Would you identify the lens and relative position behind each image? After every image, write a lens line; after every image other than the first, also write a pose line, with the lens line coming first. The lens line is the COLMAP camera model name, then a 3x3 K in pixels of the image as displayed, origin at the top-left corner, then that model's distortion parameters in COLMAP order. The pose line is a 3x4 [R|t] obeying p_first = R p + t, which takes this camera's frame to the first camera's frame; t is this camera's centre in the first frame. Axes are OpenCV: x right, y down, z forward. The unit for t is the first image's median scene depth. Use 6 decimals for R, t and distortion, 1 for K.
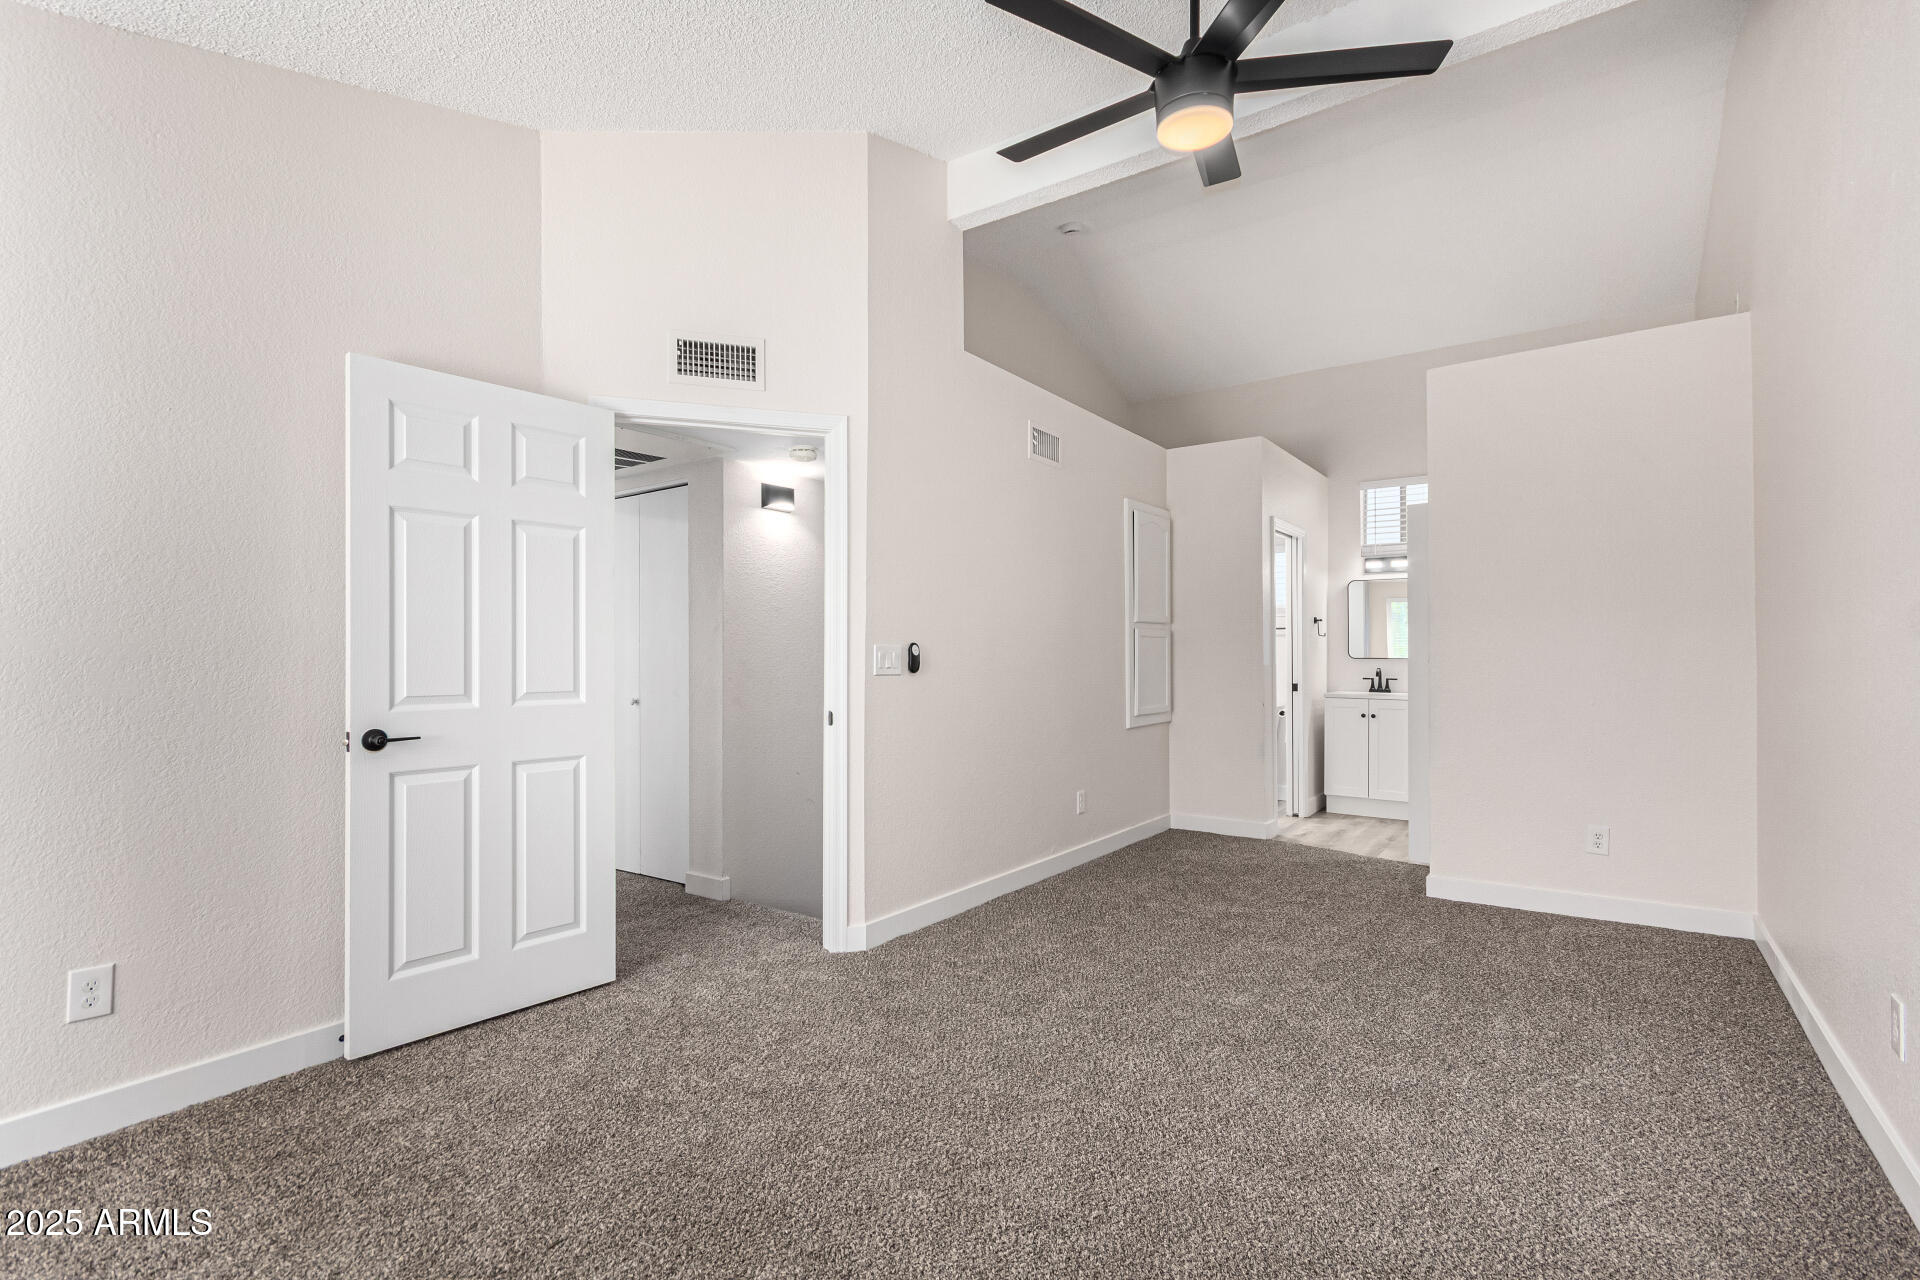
lens RADIAL K [[912.1, 0, 969.2], [0, 912.1, 665.0], [0, 0, 1]] dist [-0.011408, 0.007779]
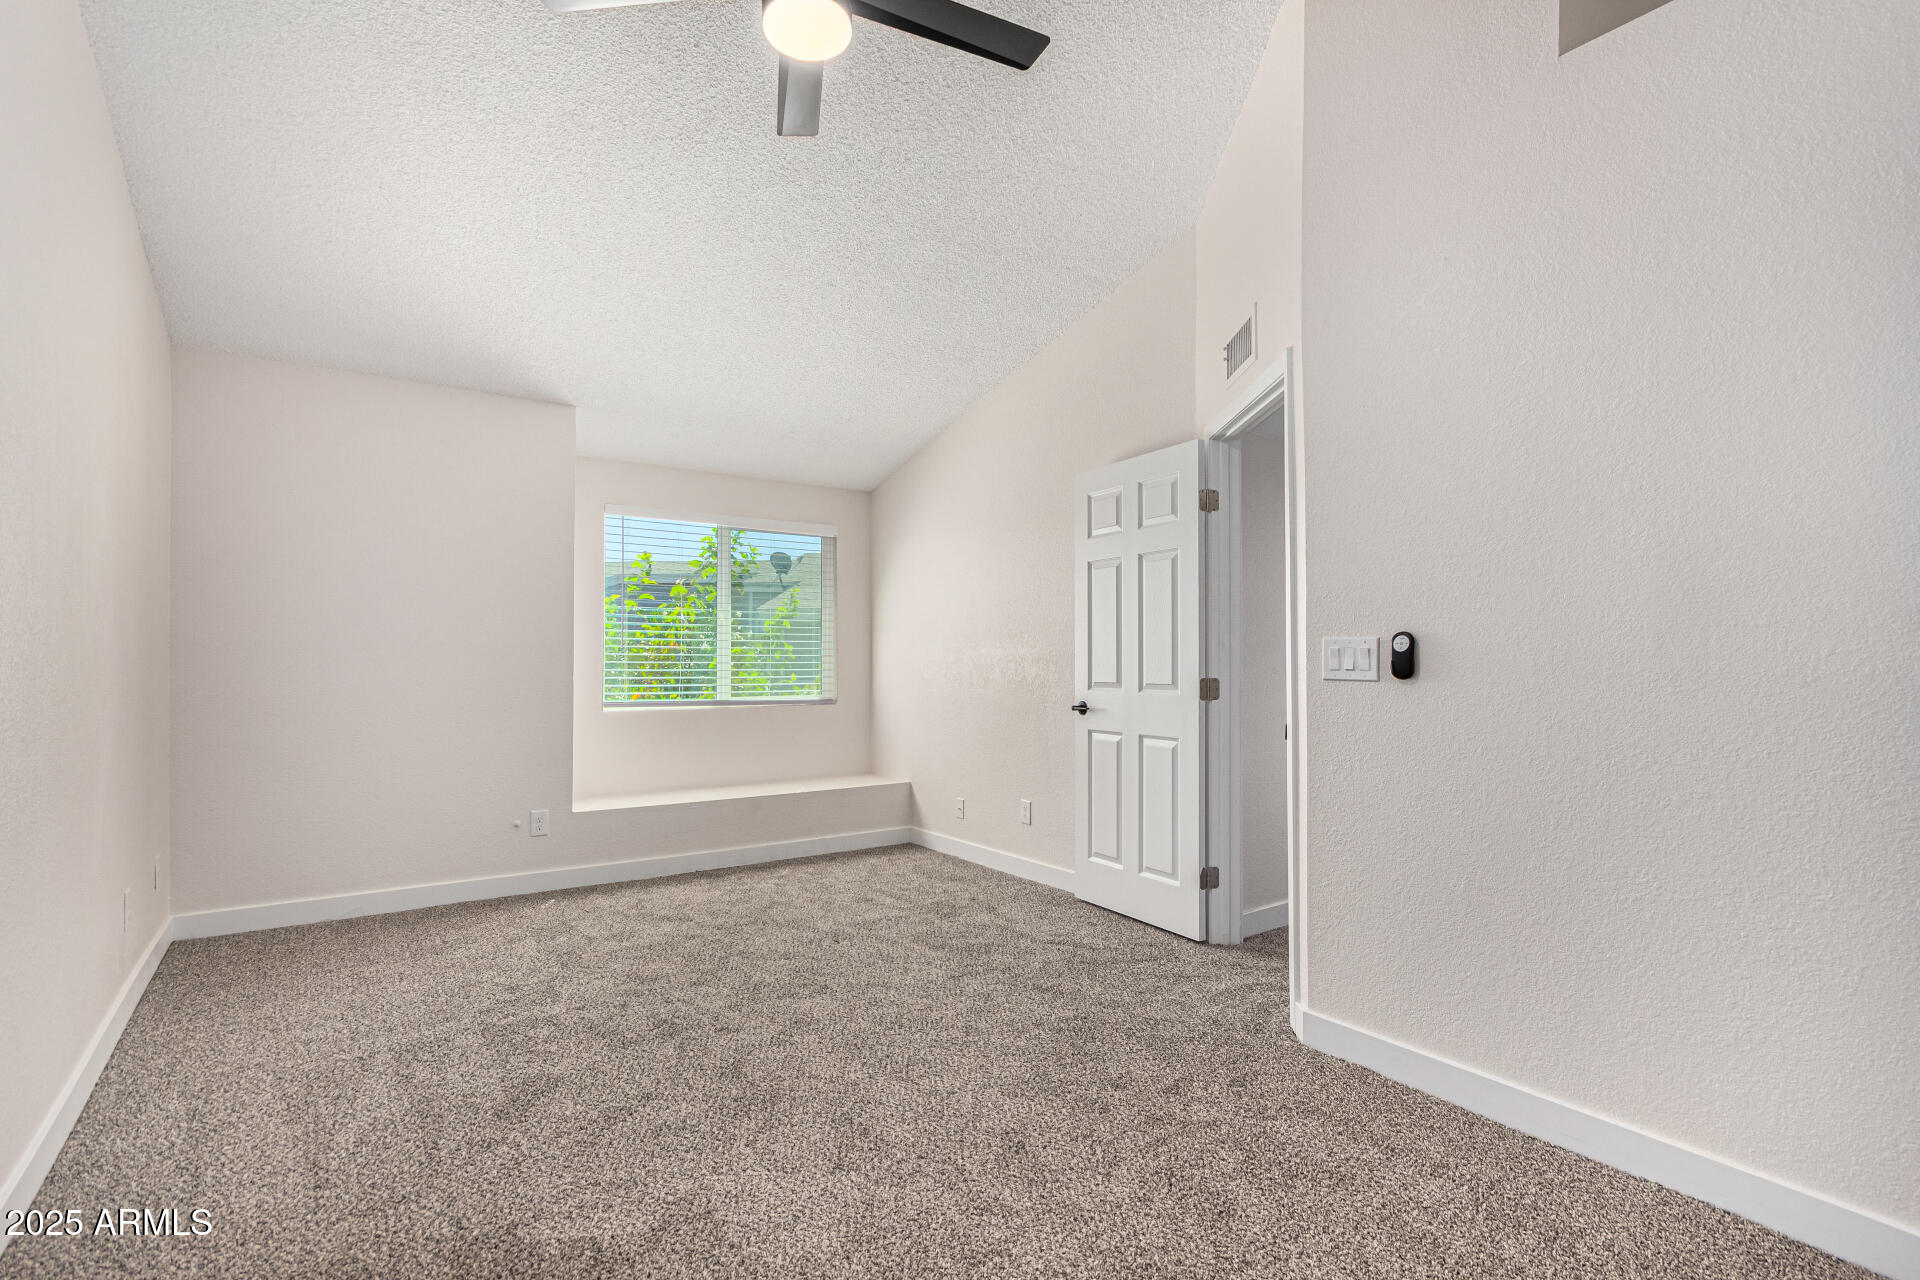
lens RADIAL K [[912.1, 0, 969.2], [0, 912.1, 665.0], [0, 0, 1]] dist [-0.011408, 0.007779]
pose [[-0.366268, 0.003745, -0.930502, 0.573143], [-0.005177, 0.999968, 0.006063, -0.002894], [0.930495, 0.007038, -0.366237, 0.849422]]
